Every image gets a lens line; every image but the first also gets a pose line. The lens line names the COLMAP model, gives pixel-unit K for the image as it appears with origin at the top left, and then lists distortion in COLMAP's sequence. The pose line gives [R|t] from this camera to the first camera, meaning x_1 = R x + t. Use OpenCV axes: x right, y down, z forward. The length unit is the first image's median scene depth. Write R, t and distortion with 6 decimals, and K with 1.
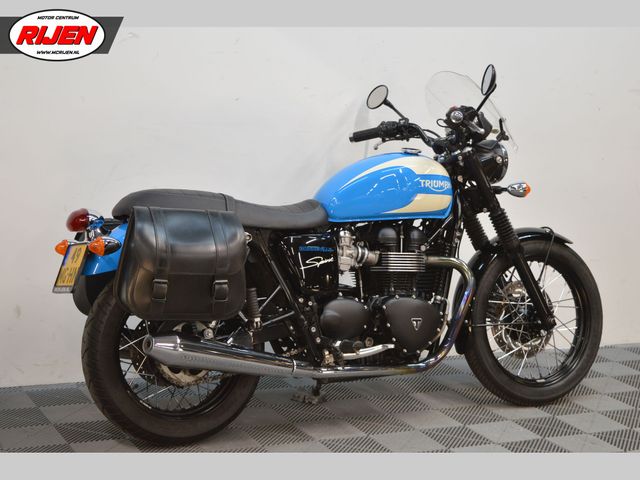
lens RADIAL K [[1249.2, 0, 320.3], [0, 1249.2, 239.9], [0, 0, 1]] dist [0.033631, 0.000000]
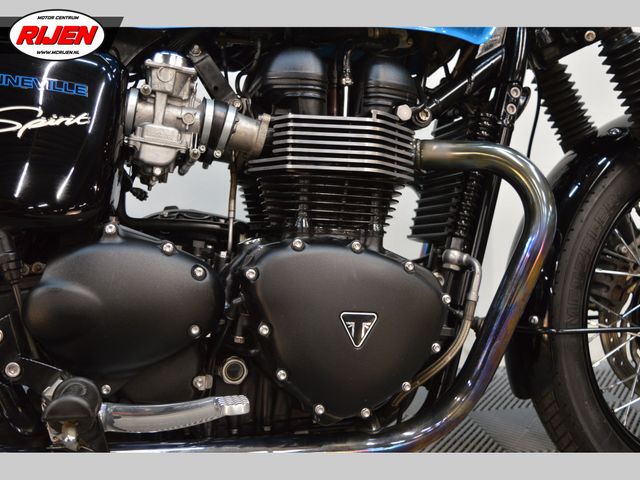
lens RADIAL K [[710.9, 0, 300.4], [0, 710.9, 243.2], [0, 0, 1]] dist [-0.025084, 0.000000]
pose [[0.968043, 0.026774, -0.249349, 0.101991], [-0.023833, 0.999606, 0.014807, 0.040311], [0.249648, -0.008391, 0.968300, 0.776080]]
